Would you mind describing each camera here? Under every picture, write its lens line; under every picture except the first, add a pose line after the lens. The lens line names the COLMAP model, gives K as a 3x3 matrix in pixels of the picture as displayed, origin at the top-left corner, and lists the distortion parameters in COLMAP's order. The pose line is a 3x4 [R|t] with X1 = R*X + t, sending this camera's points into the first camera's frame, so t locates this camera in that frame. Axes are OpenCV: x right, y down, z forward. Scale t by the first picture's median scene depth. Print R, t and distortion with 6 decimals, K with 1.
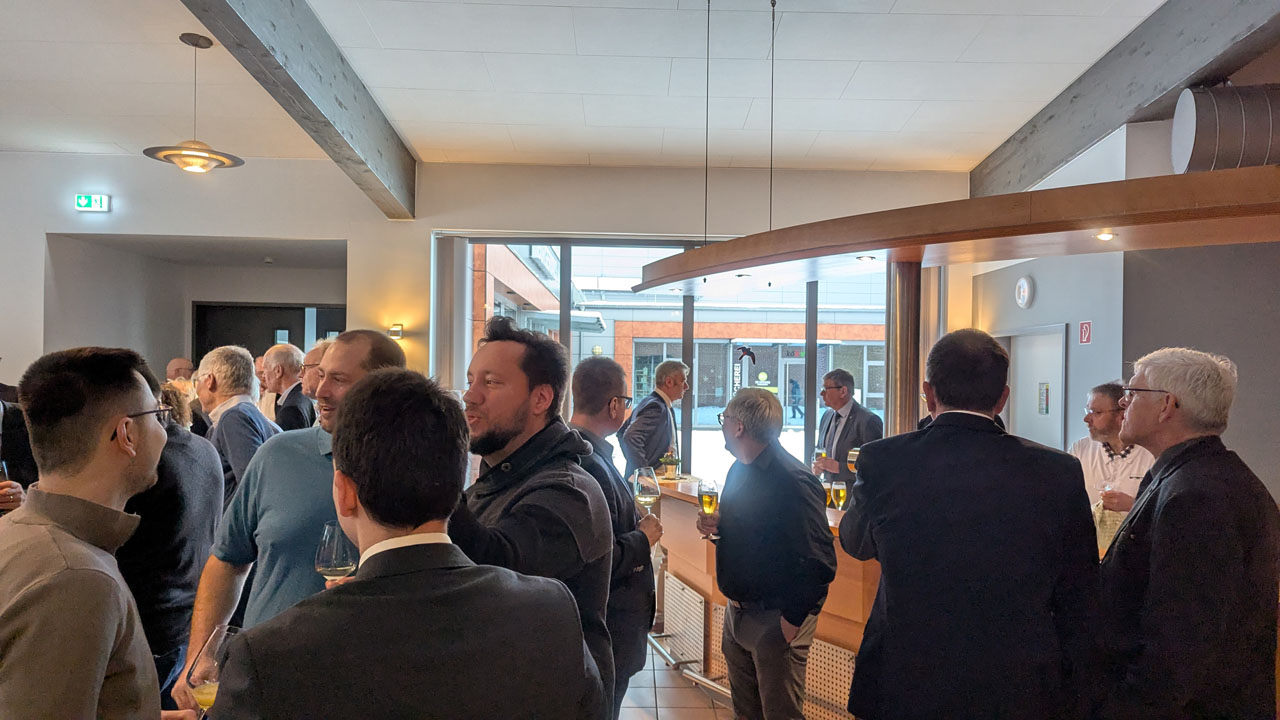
lens RADIAL K [[912.4, 0, 634.7], [0, 912.4, 379.6], [0, 0, 1]] dist [0.045664, -0.032023]
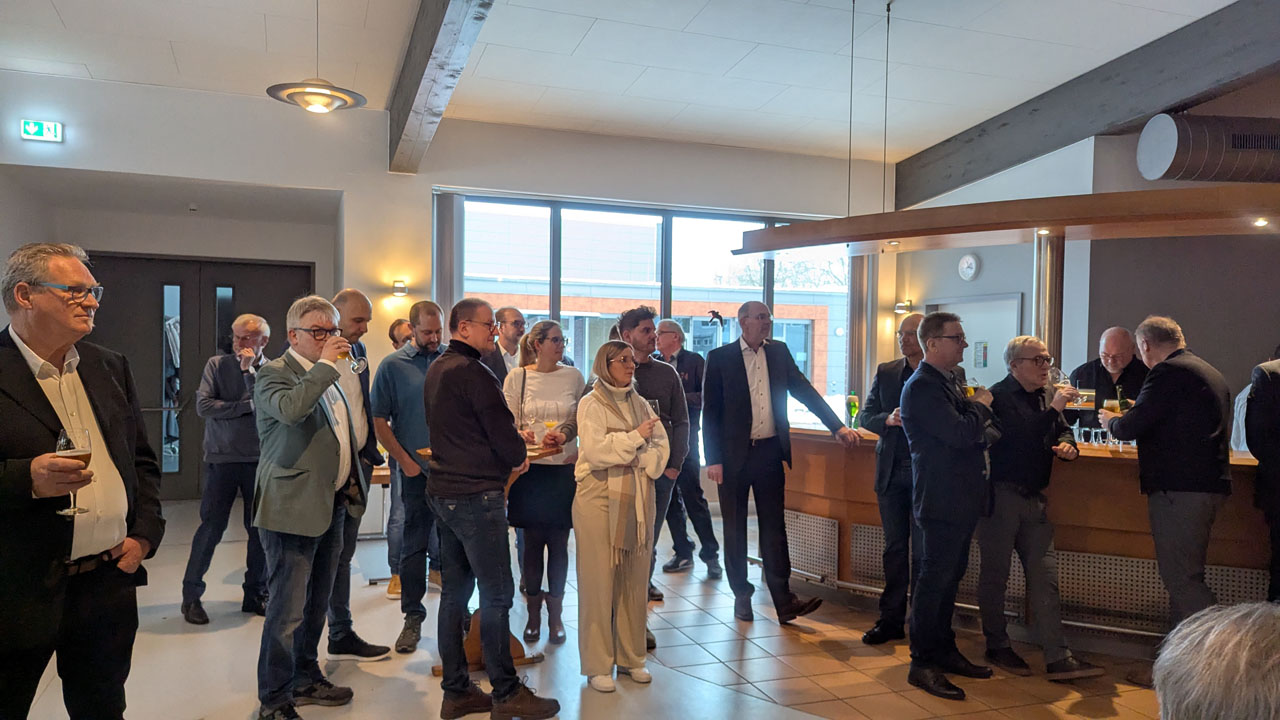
lens RADIAL K [[912.4, 0, 634.7], [0, 912.4, 379.6], [0, 0, 1]] dist [0.045664, -0.032023]
pose [[0.946938, -0.008124, 0.321314, -0.342764], [-0.001014, 0.999600, 0.028263, 0.017240], [-0.321415, -0.027089, 0.946551, -0.008120]]
